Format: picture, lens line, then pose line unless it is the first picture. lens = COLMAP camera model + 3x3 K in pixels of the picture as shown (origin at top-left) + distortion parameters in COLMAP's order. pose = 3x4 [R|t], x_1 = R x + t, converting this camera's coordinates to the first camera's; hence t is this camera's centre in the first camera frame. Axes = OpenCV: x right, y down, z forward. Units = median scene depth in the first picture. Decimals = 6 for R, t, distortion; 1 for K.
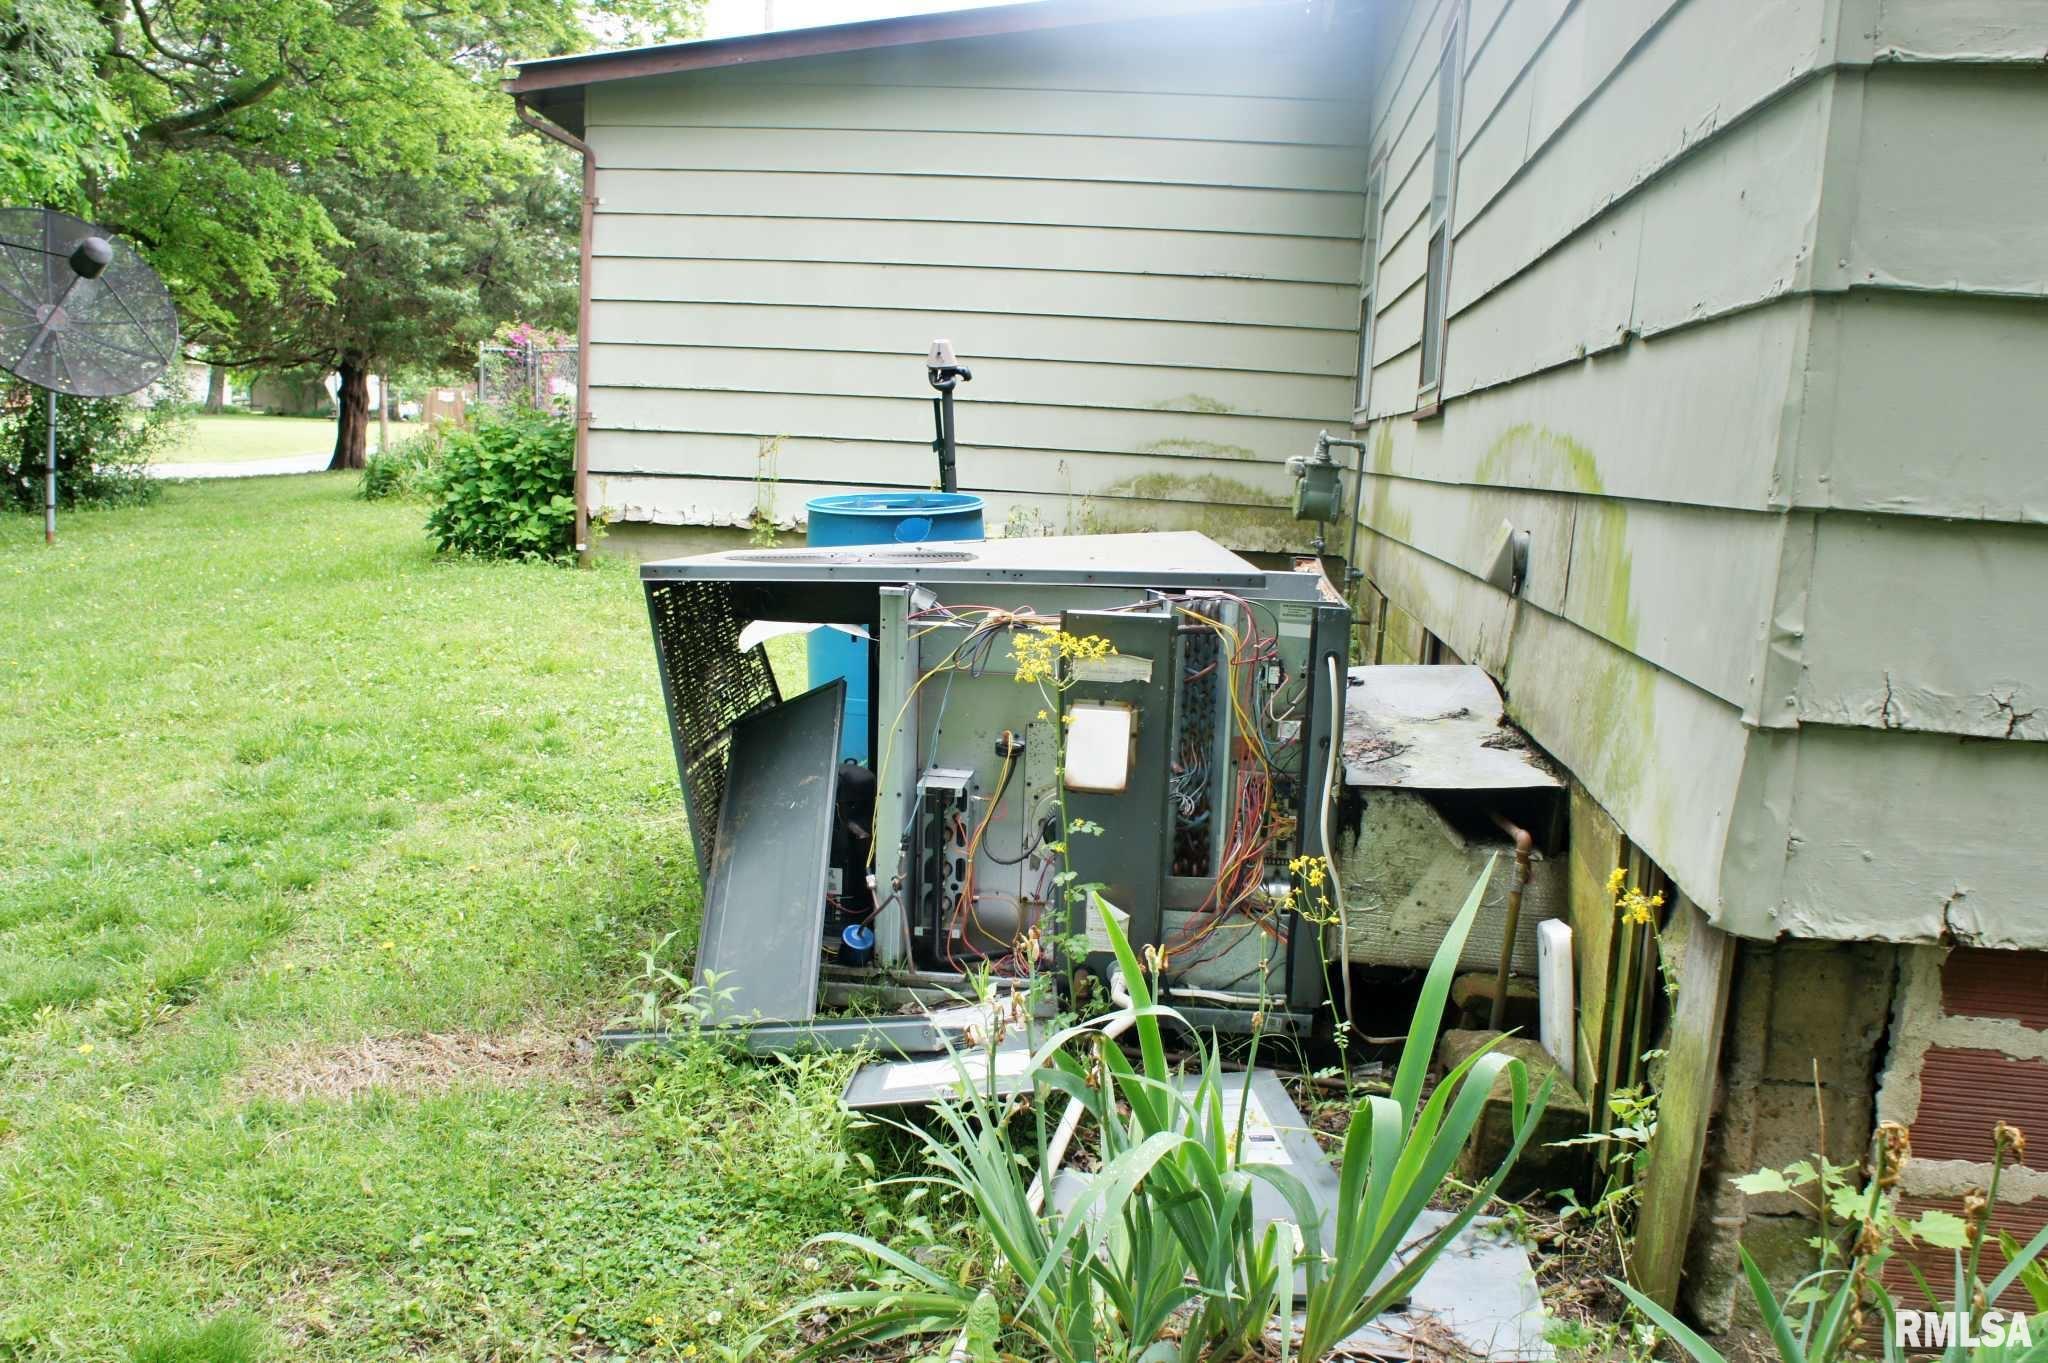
lens RADIAL K [[1638.9, 0, 1024.0], [0, 1638.9, 681.5], [0, 0, 1]] dist [-0.193978, 0.129126]
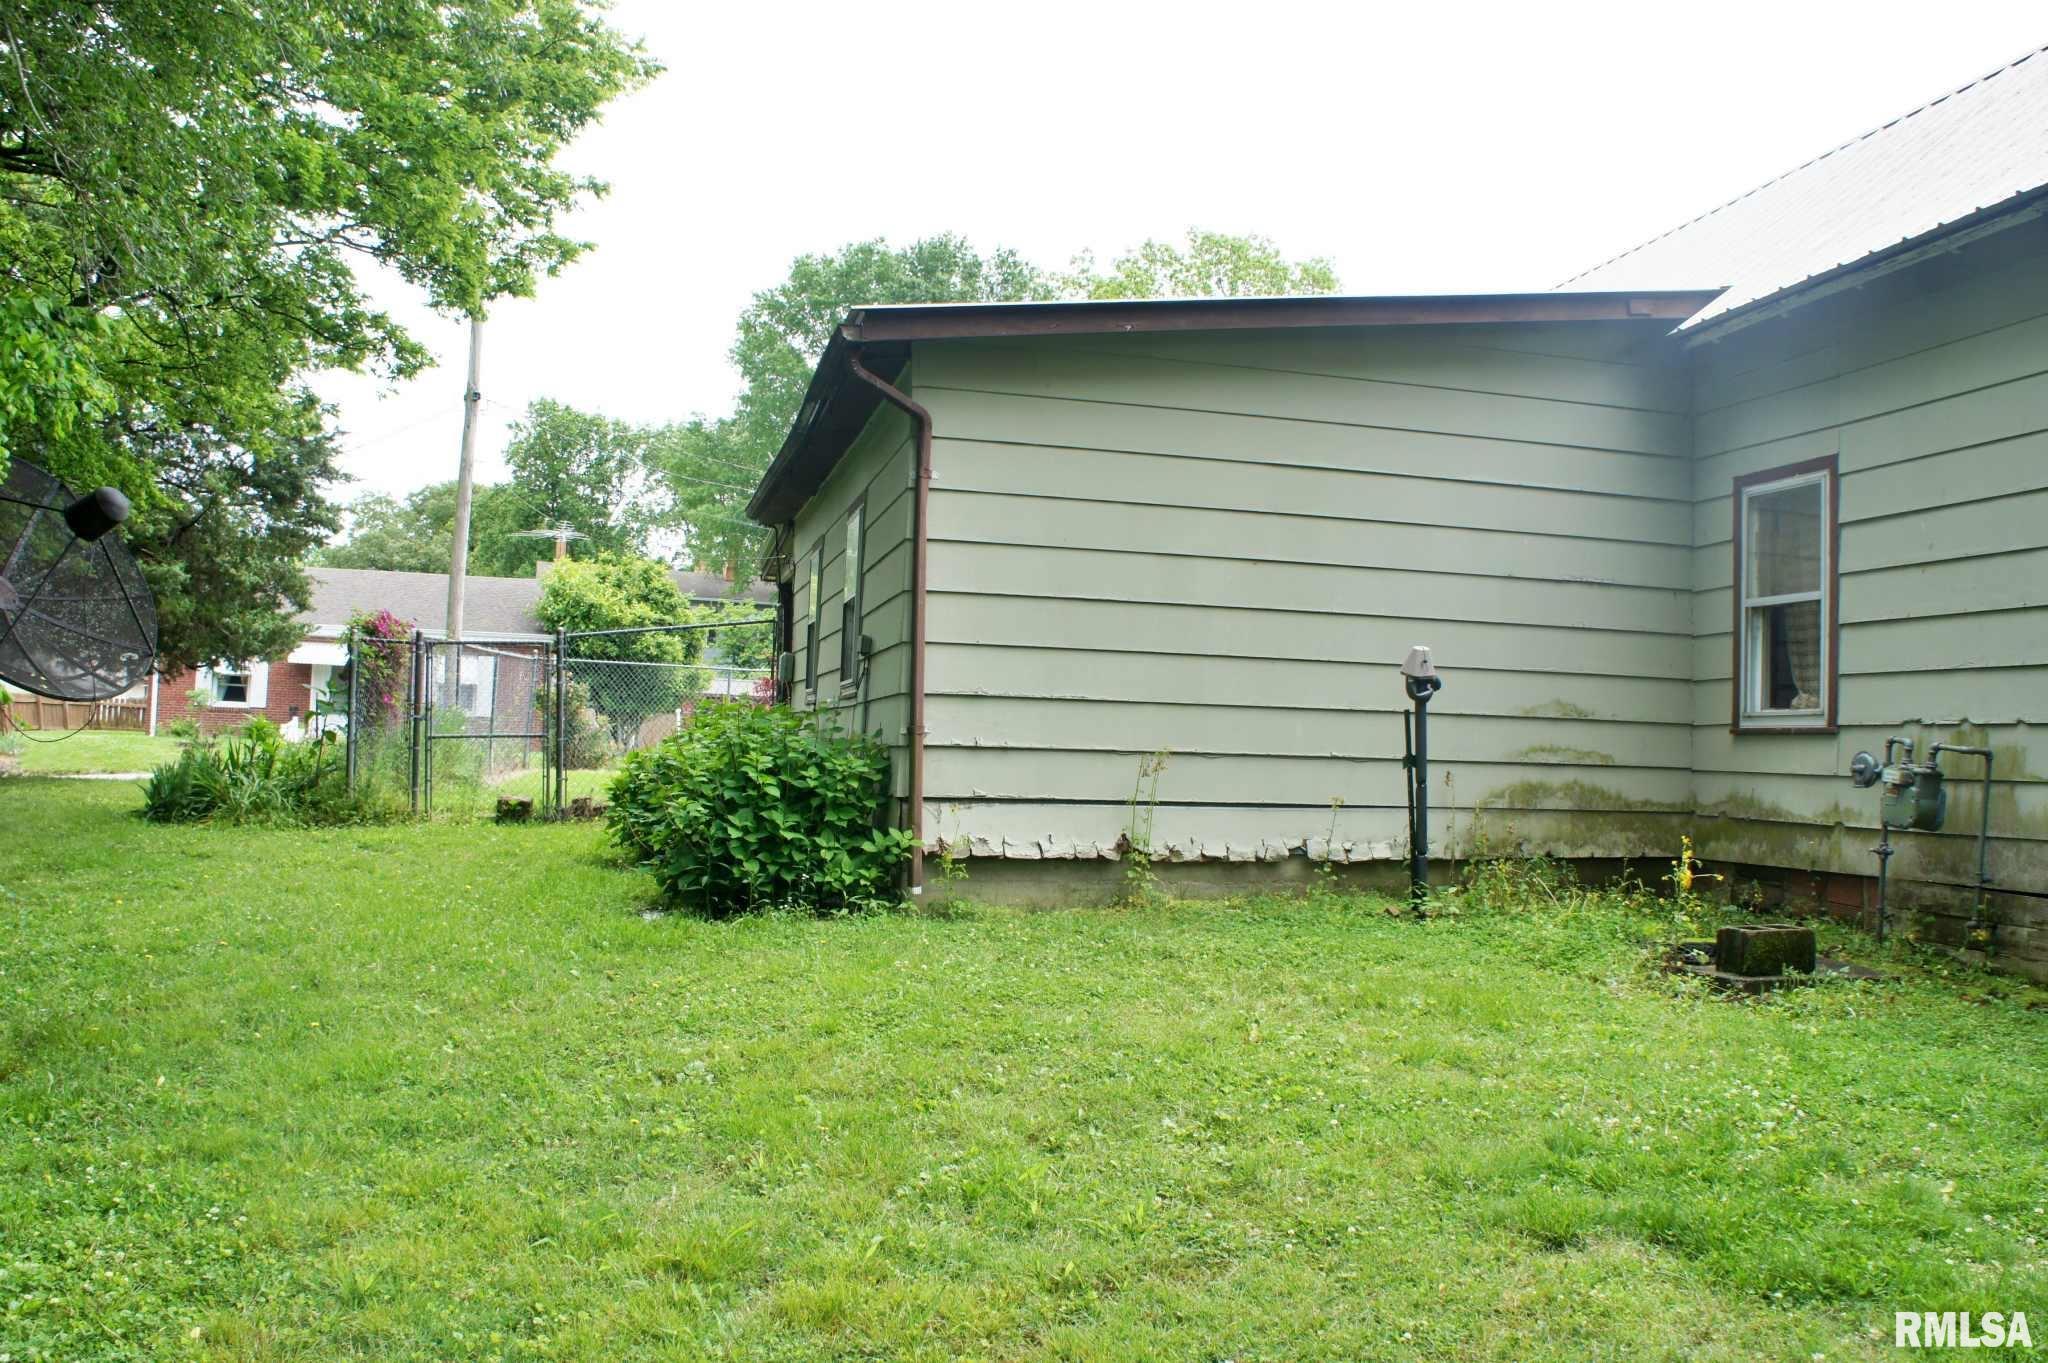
lens RADIAL K [[1638.9, 0, 1024.0], [0, 1638.9, 681.5], [0, 0, 1]] dist [-0.193978, 0.129126]
pose [[0.943515, -0.008945, 0.331209, -0.516003], [0.064617, 0.985409, -0.157461, -0.055707], [-0.324968, 0.169969, 0.930326, 0.200989]]
